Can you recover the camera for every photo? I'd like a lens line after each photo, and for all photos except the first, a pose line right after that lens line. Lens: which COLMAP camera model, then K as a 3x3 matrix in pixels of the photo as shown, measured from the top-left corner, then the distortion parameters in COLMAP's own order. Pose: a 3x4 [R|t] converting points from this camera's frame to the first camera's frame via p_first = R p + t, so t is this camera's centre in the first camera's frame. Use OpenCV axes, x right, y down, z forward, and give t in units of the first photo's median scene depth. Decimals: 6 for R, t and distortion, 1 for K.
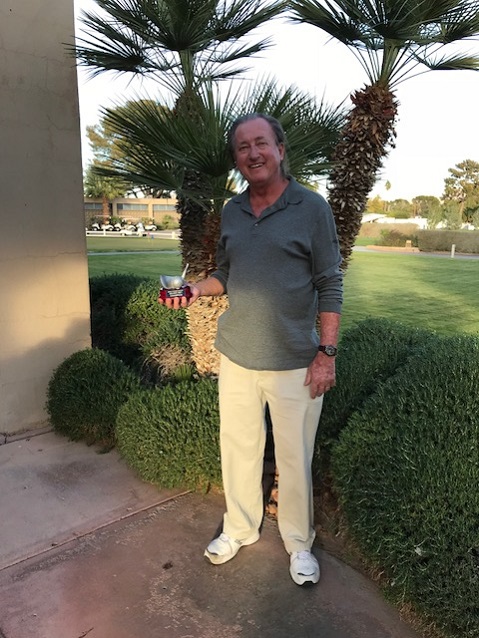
lens RADIAL K [[525.8, 0, 241.1], [0, 525.8, 319.8], [0, 0, 1]] dist [0.008786, 0.000503]
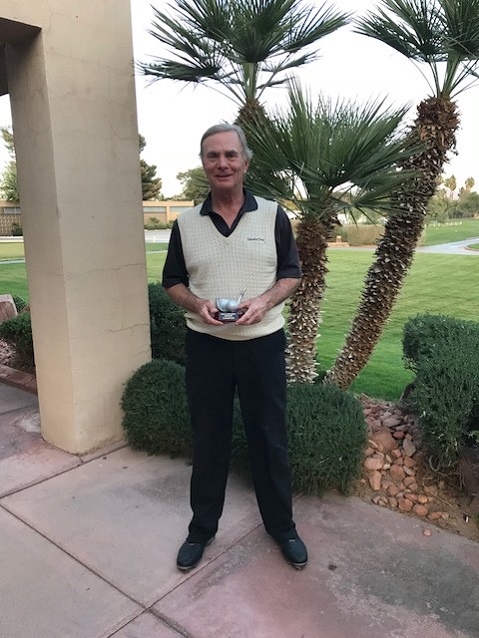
lens RADIAL K [[525.8, 0, 239.2], [0, 525.8, 315.8], [0, 0, 1]] dist [0.008786, 0.000503]
pose [[0.989471, -0.052418, 0.134905, -0.301059], [0.053183, 0.998583, -0.002064, -0.020856], [-0.134605, 0.009217, 0.990856, 0.001266]]
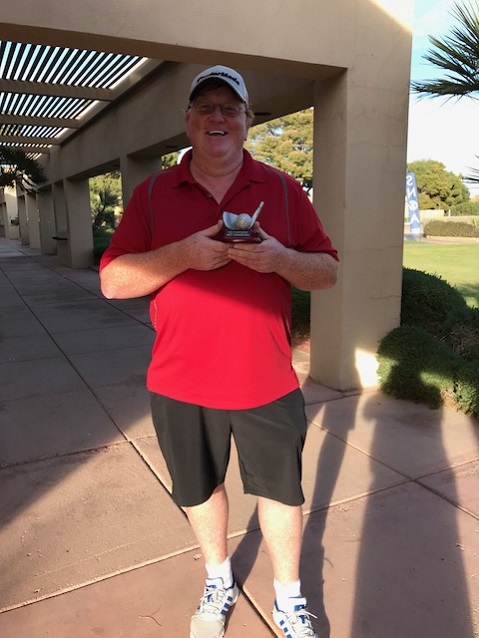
lens RADIAL K [[525.8, 0, 238.4], [0, 525.8, 315.6], [0, 0, 1]] dist [0.008786, 0.000503]
pose [[0.969105, 0.026566, -0.245213, -0.420025], [-0.027202, 0.999630, 0.000793, 0.048347], [0.245143, 0.005902, 0.969469, -0.308897]]
